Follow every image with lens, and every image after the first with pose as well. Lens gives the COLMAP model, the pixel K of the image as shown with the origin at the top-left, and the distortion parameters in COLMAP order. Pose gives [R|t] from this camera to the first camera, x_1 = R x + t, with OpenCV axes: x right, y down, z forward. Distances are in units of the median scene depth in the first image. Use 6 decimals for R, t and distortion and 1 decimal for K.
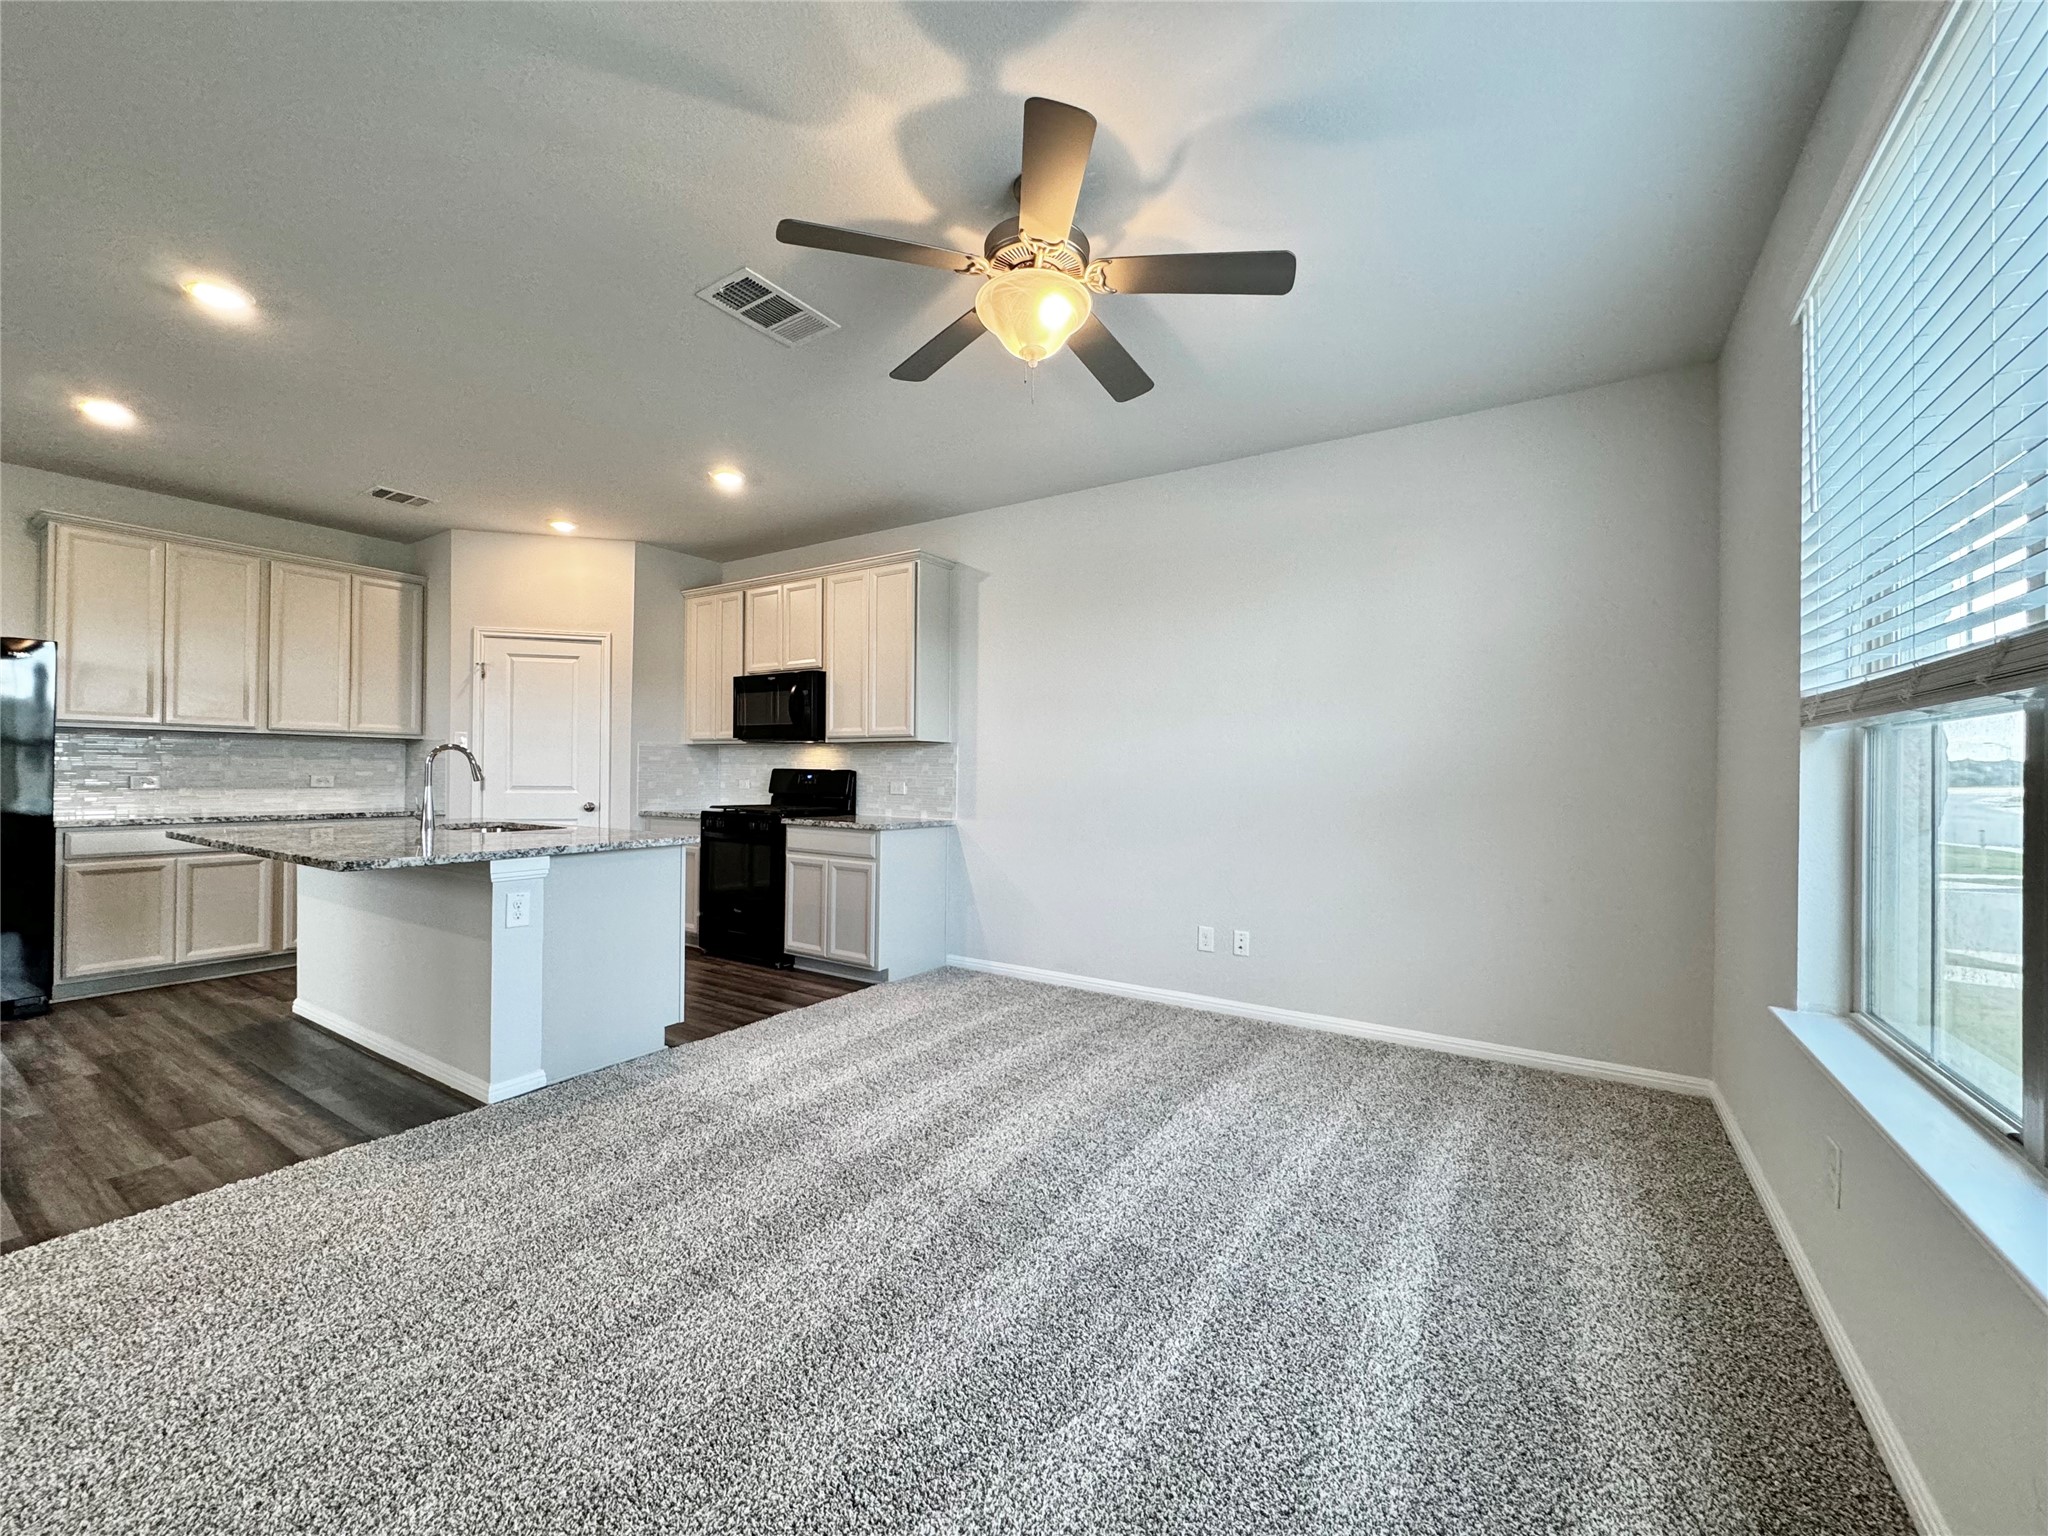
lens RADIAL K [[823.1, 0, 1015.4], [0, 823.1, 767.9], [0, 0, 1]] dist [-0.000806, 0.000078]
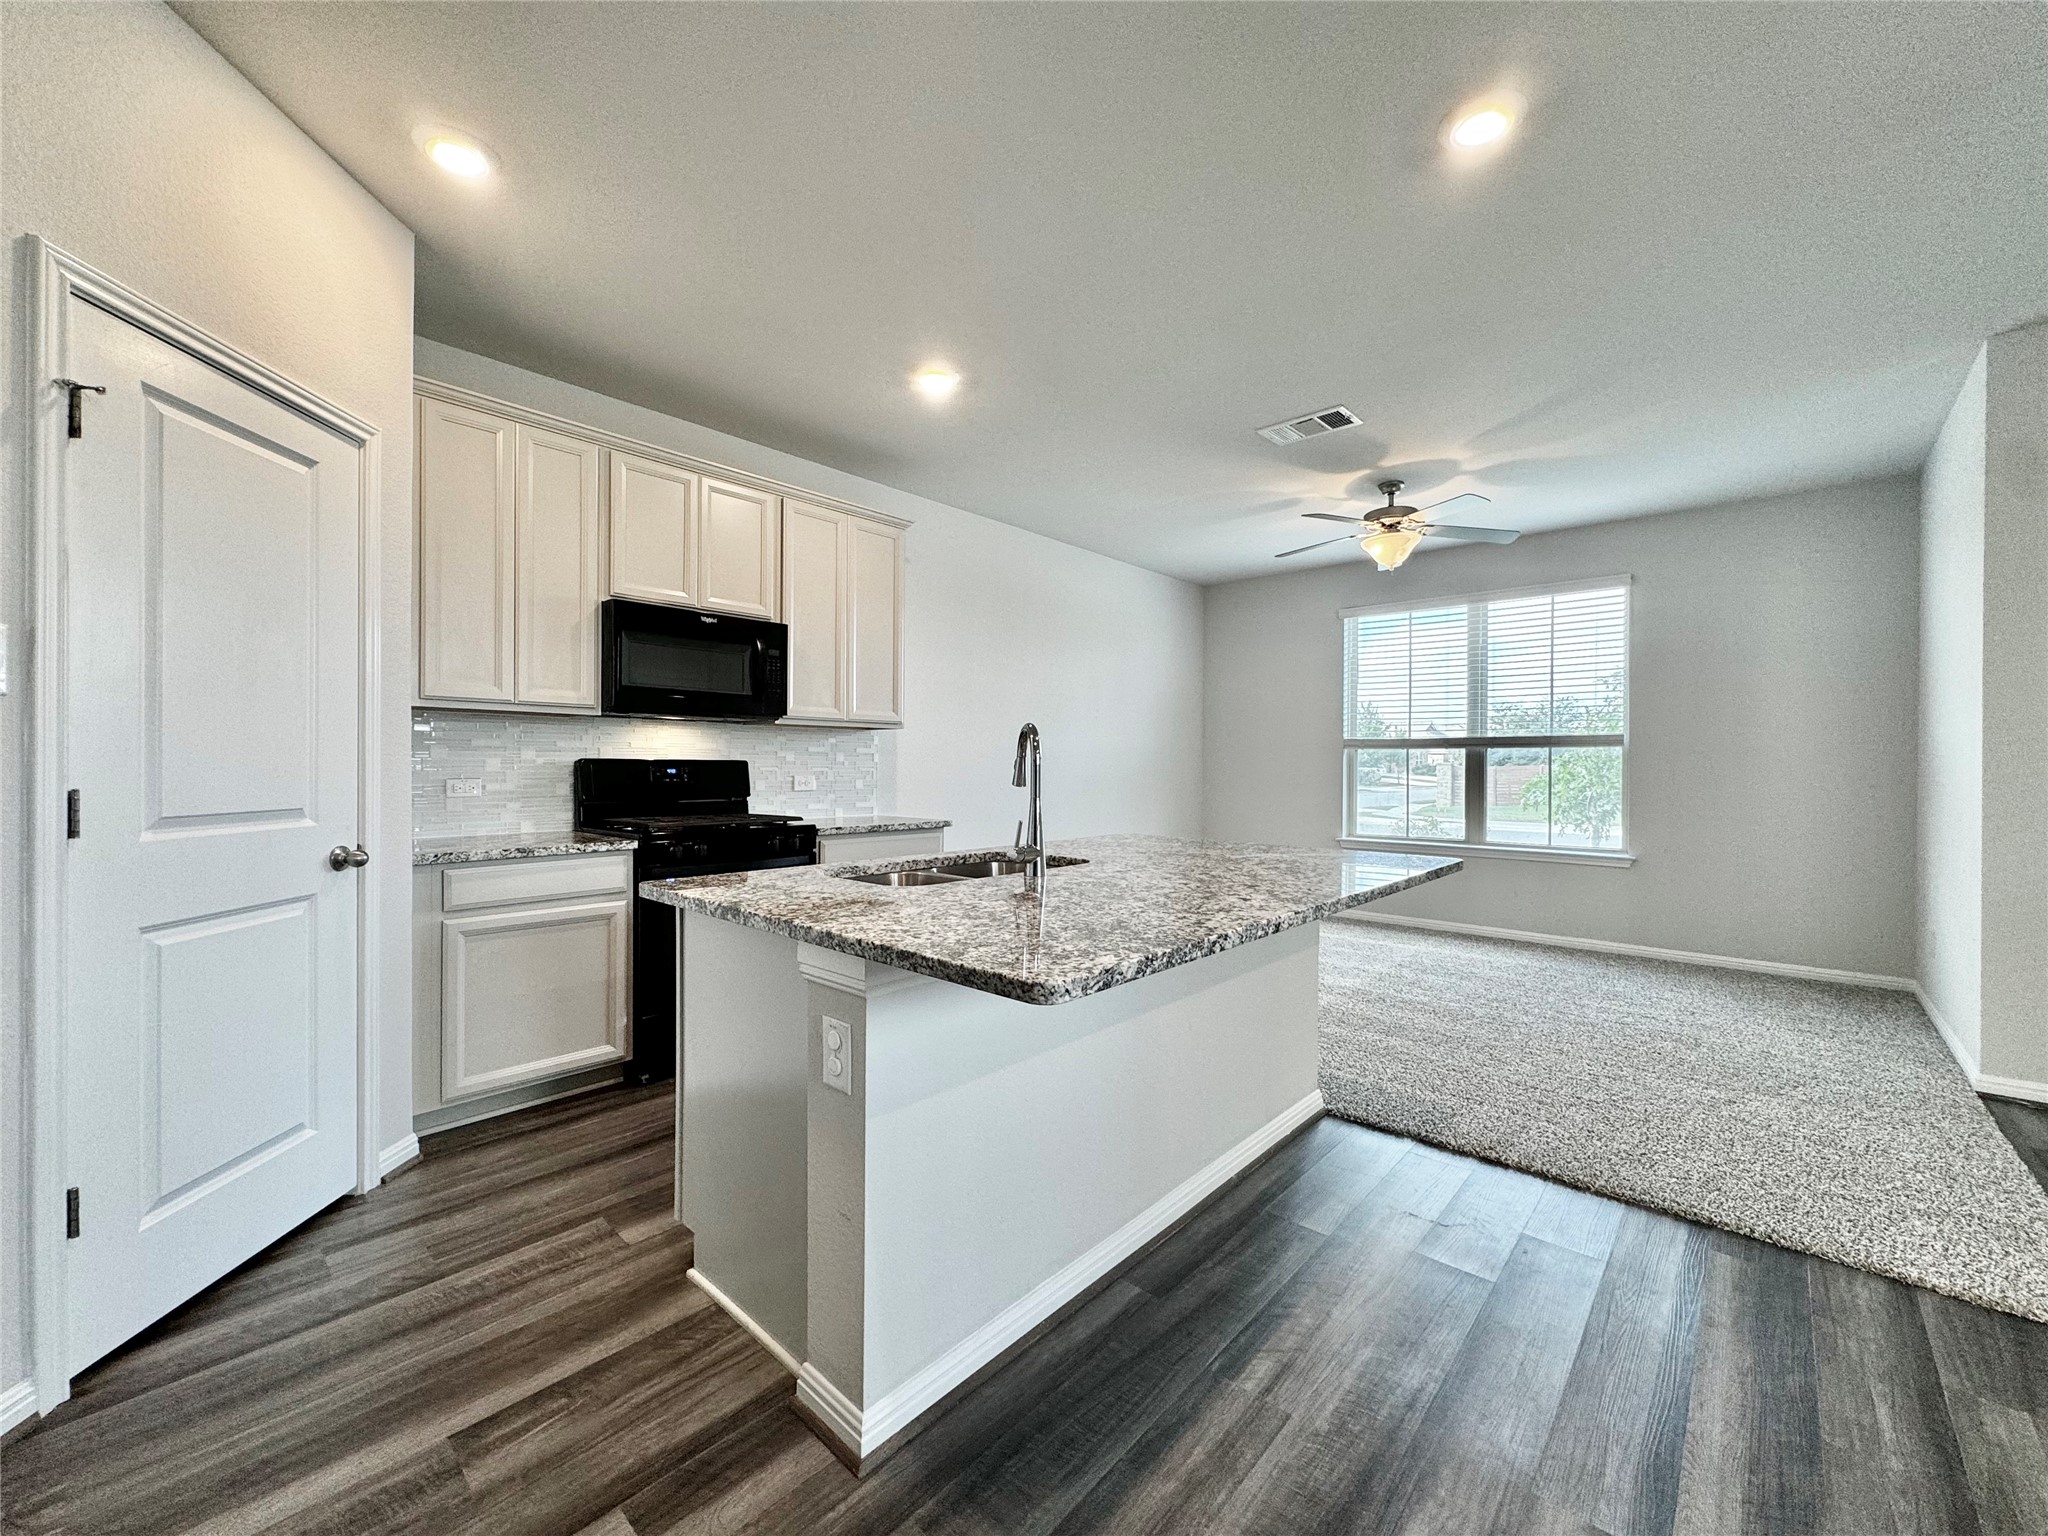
lens RADIAL K [[823.1, 0, 1014.0], [0, 823.1, 769.8], [0, 0, 1]] dist [-0.000806, 0.000078]
pose [[0.162760, -0.014128, 0.986565, -0.924849], [-0.008399, 0.999841, 0.015703, -0.003212], [-0.986630, -0.010842, 0.162615, 0.672362]]
